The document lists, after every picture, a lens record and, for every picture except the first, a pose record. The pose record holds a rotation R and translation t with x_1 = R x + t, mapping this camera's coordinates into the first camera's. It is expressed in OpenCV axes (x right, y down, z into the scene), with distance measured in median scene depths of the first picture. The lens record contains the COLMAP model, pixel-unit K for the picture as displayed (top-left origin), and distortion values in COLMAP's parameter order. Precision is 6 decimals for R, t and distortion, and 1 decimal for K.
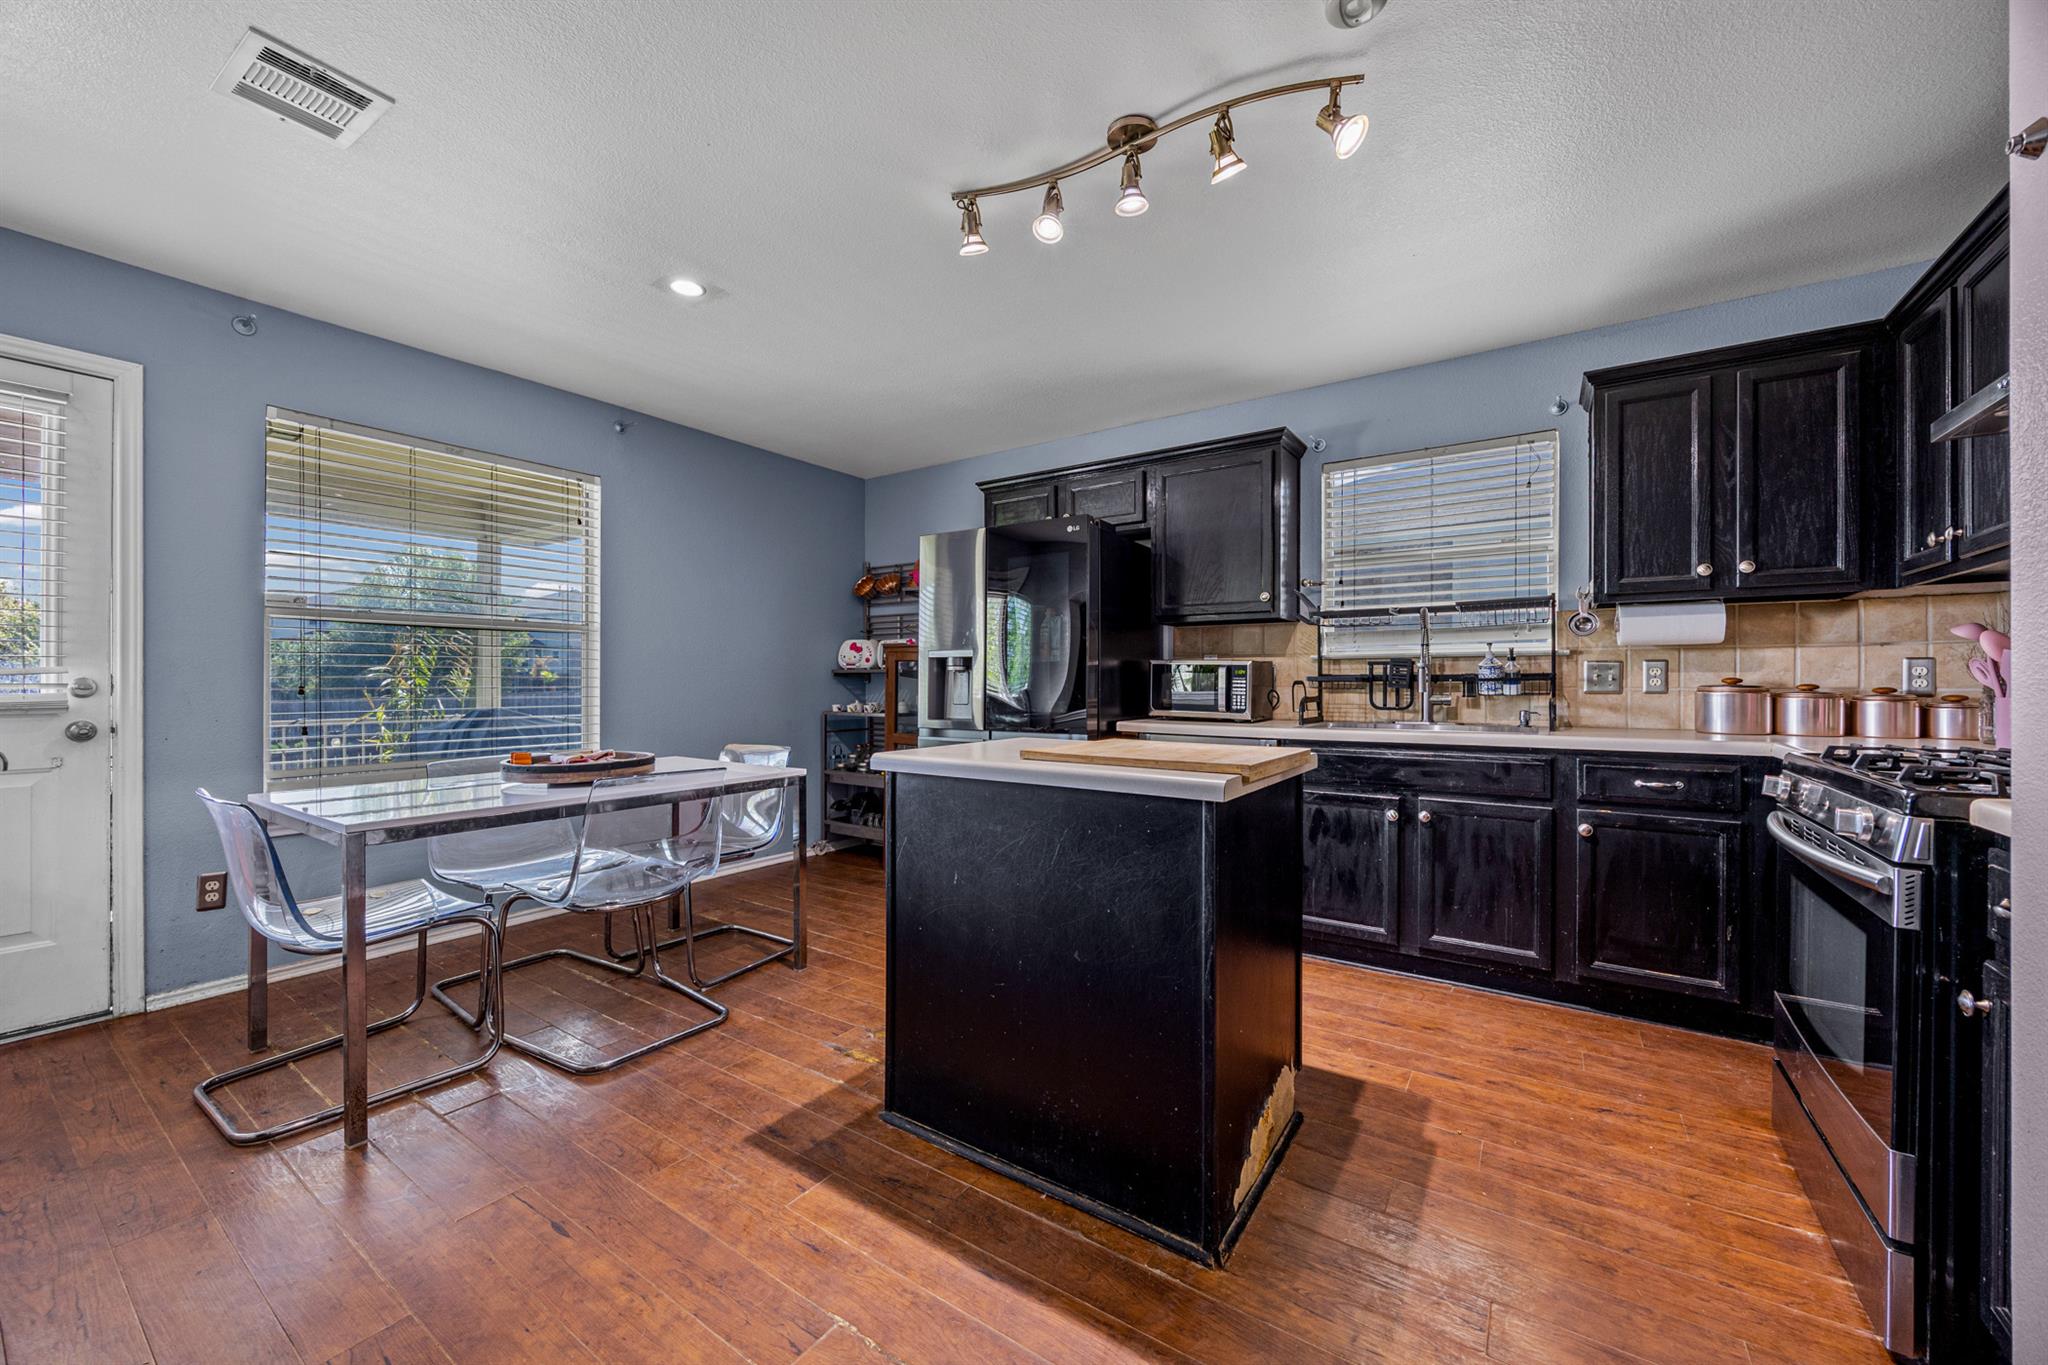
lens RADIAL K [[779.7, 0, 1018.5], [0, 779.7, 677.8], [0, 0, 1]] dist [0.002598, 0.000090]
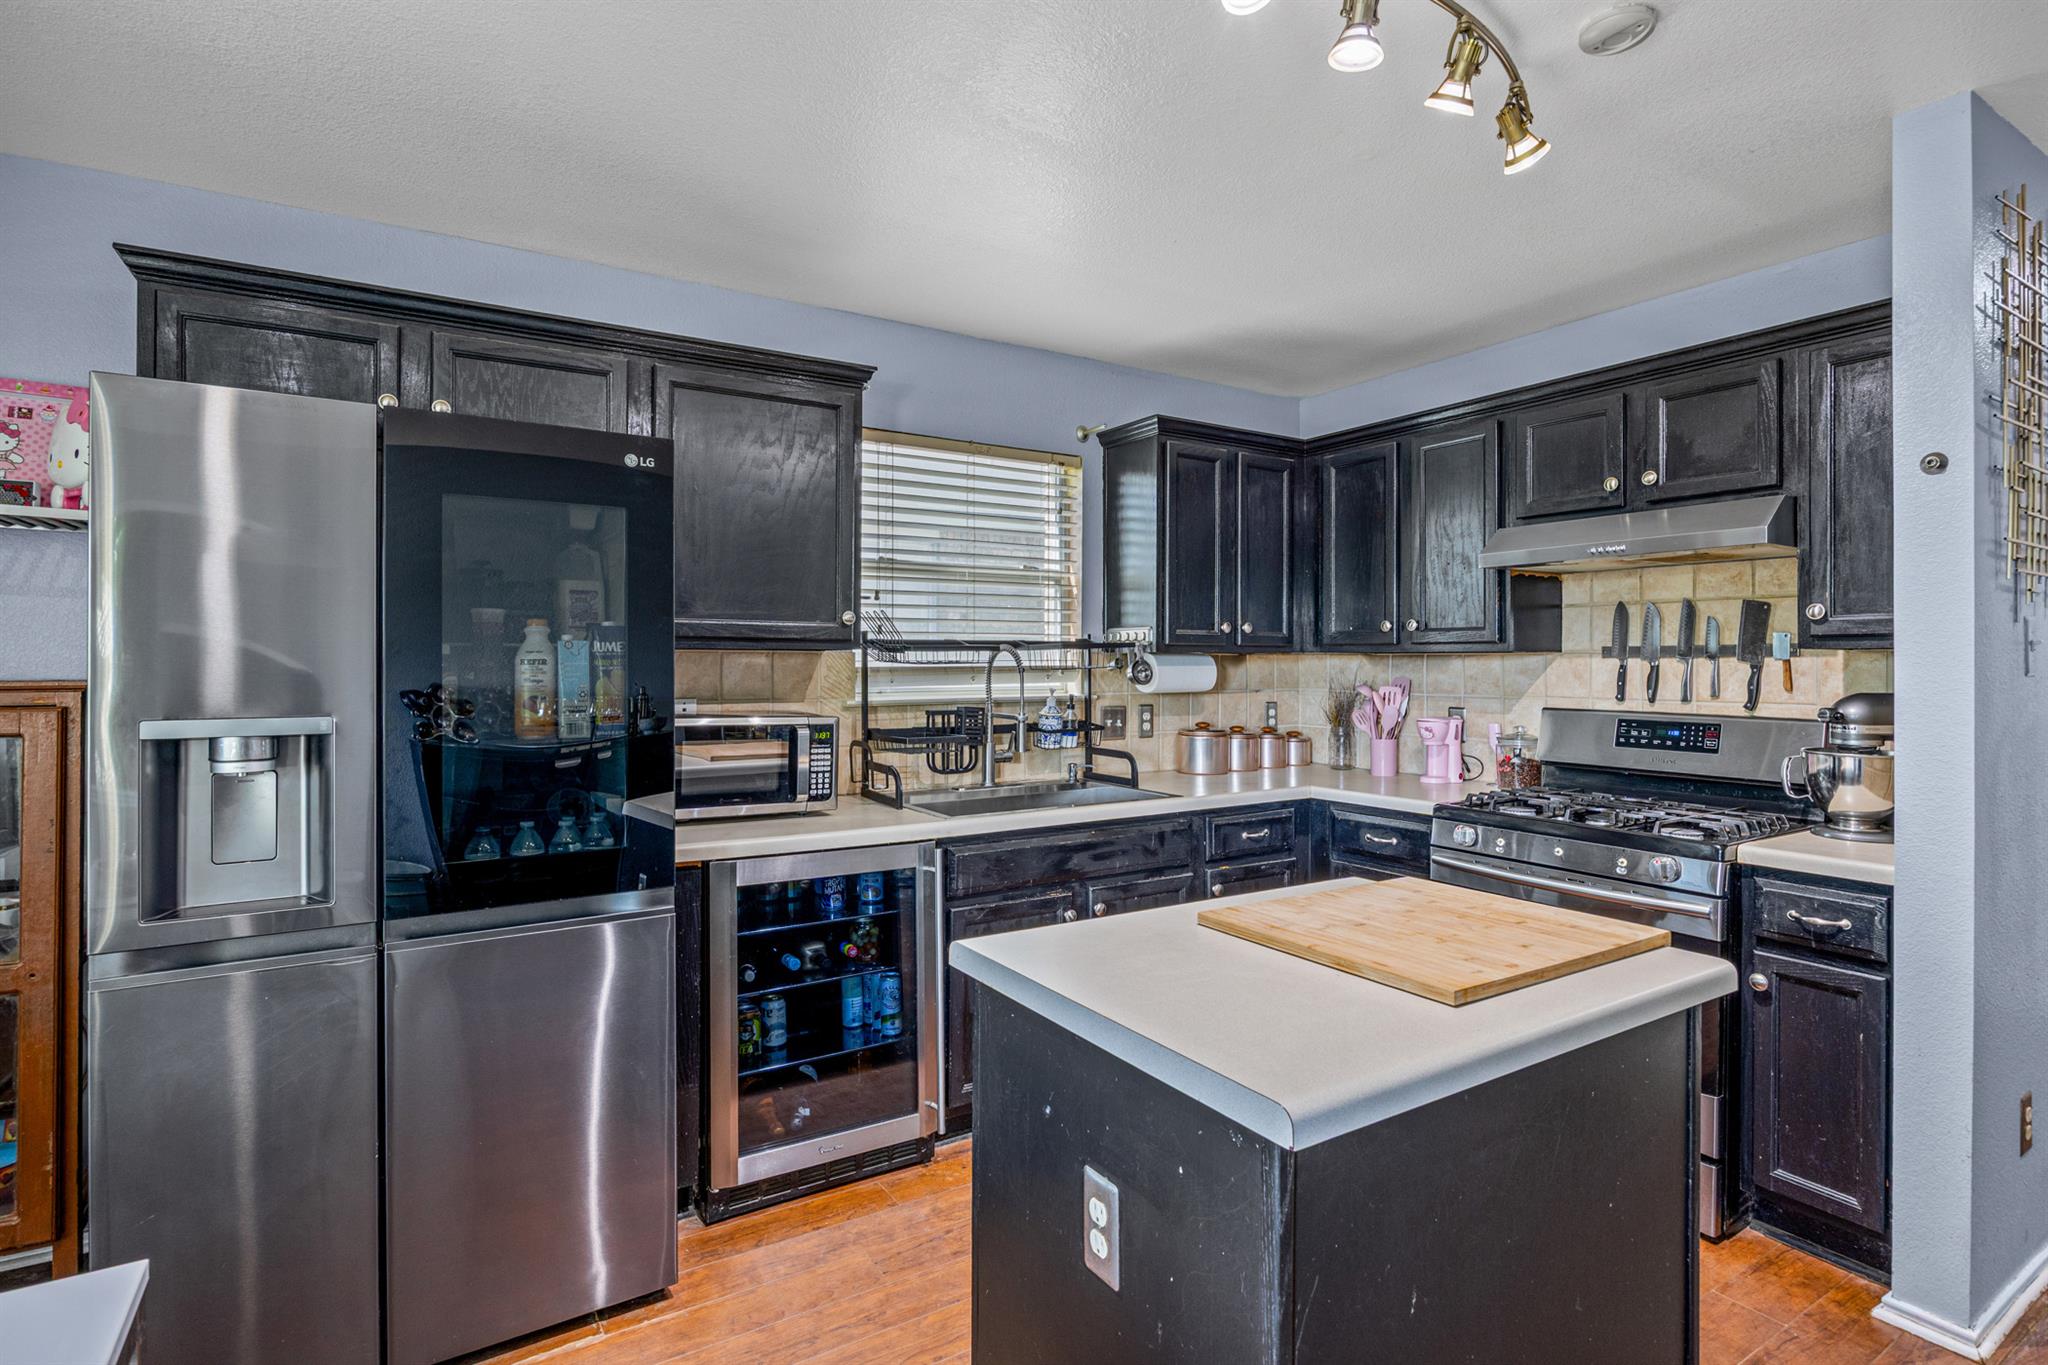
lens RADIAL K [[999.2, 0, 1034.6], [0, 999.2, 677.1], [0, 0, 1]] dist [-0.002681, -0.000355]
pose [[0.393876, -0.009303, 0.919117, -0.475581], [-0.009387, 0.999856, 0.014143, -0.081596], [-0.919116, -0.014198, 0.393732, 0.658555]]
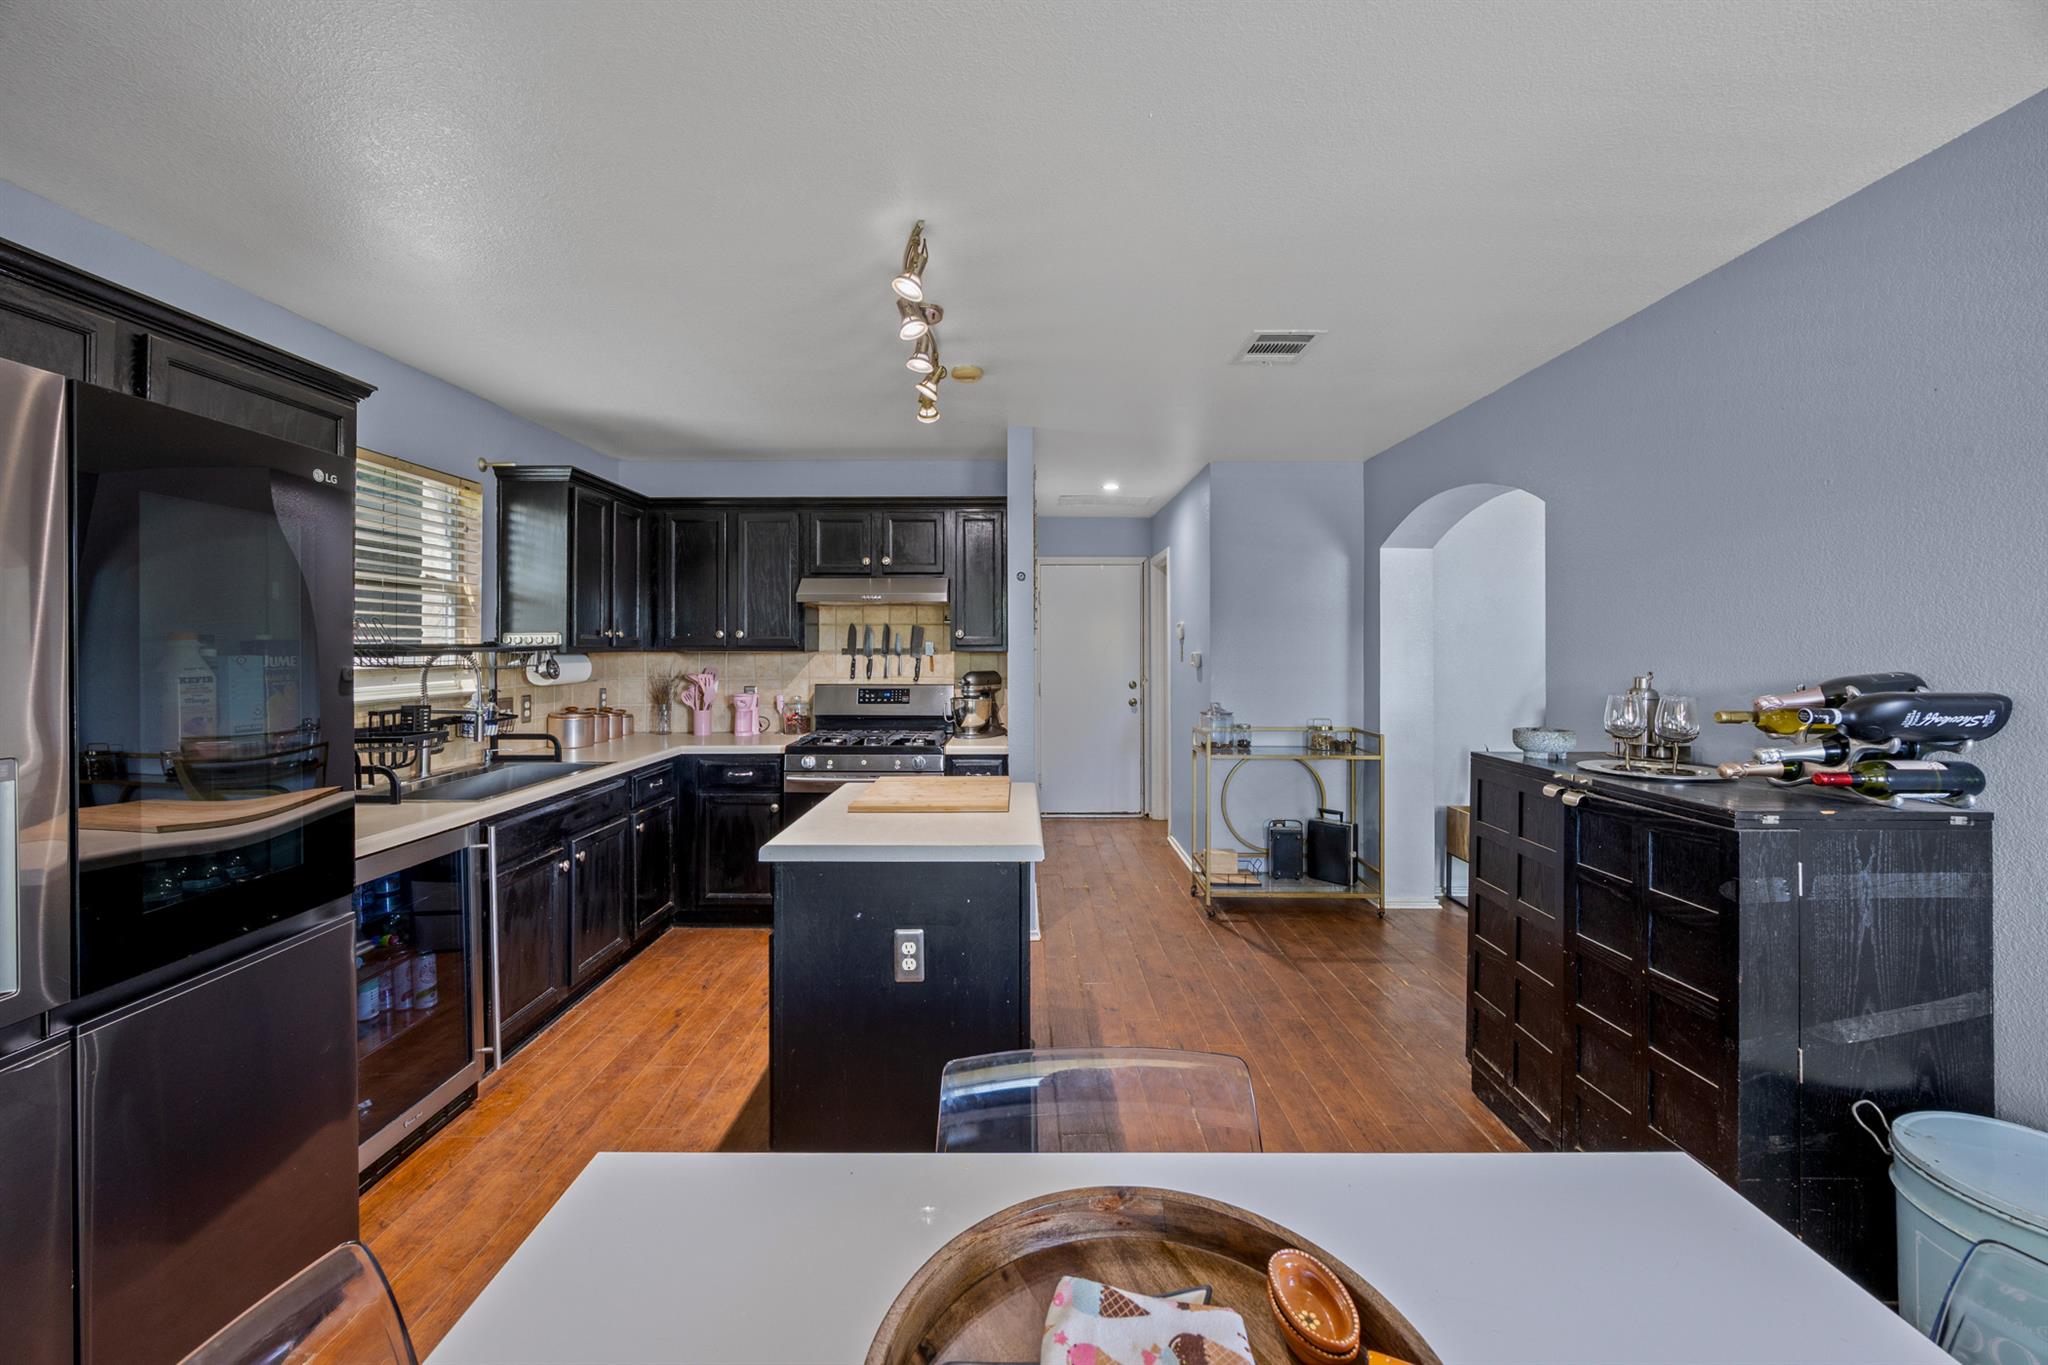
lens RADIAL K [[779.7, 0, 1006.6], [0, 779.7, 655.9], [0, 0, 1]] dist [0.002598, 0.000090]
pose [[-0.553292, -0.003105, 0.832982, -0.676584], [-0.001131, 0.999995, 0.002976, -0.096438], [-0.832987, 0.000704, -0.553293, 1.114765]]
